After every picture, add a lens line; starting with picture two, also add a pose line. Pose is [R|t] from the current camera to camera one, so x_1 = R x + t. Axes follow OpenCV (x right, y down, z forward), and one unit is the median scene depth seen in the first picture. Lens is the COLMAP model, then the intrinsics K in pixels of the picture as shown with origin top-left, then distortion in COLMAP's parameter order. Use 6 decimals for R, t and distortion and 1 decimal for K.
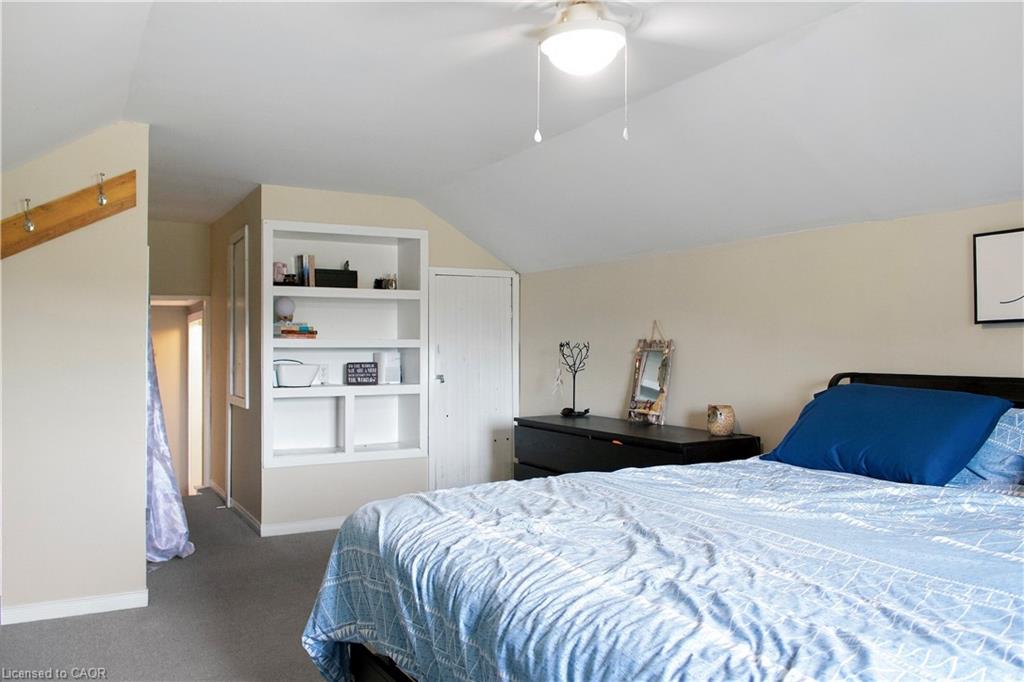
lens RADIAL K [[857.4, 0, 511.7], [0, 857.4, 341.1], [0, 0, 1]] dist [-0.002051, -0.000271]
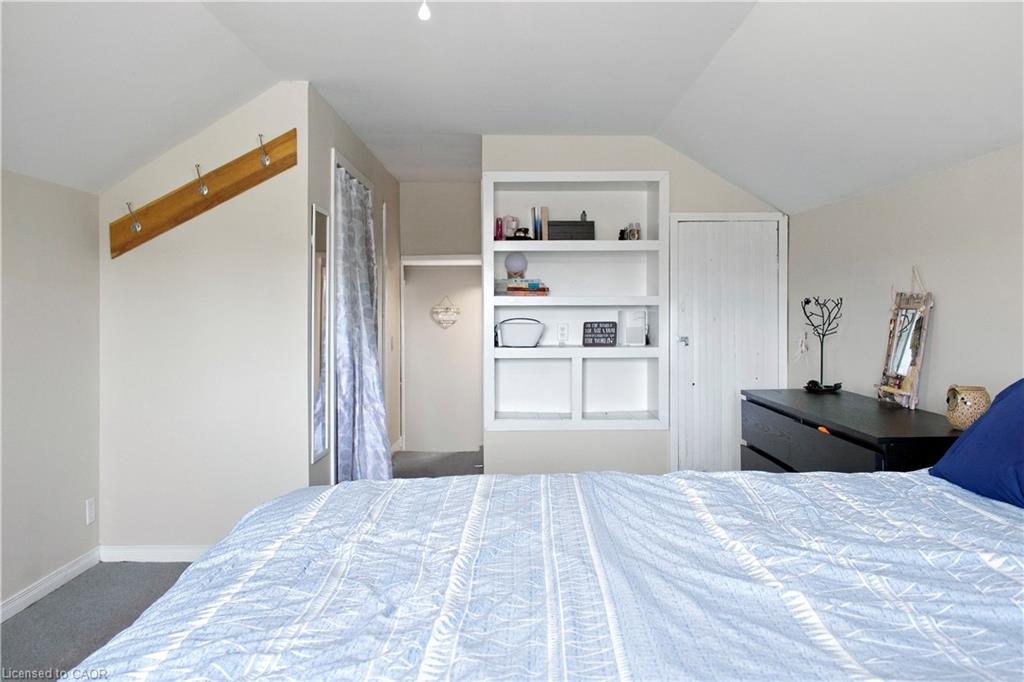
lens RADIAL K [[857.4, 0, 518.2], [0, 857.4, 314.8], [0, 0, 1]] dist [-0.002051, -0.000271]
pose [[0.880528, 0.002907, -0.473984, 0.184490], [0.004907, 0.999872, 0.015249, 0.003232], [0.473968, -0.015753, 0.880401, 0.161245]]
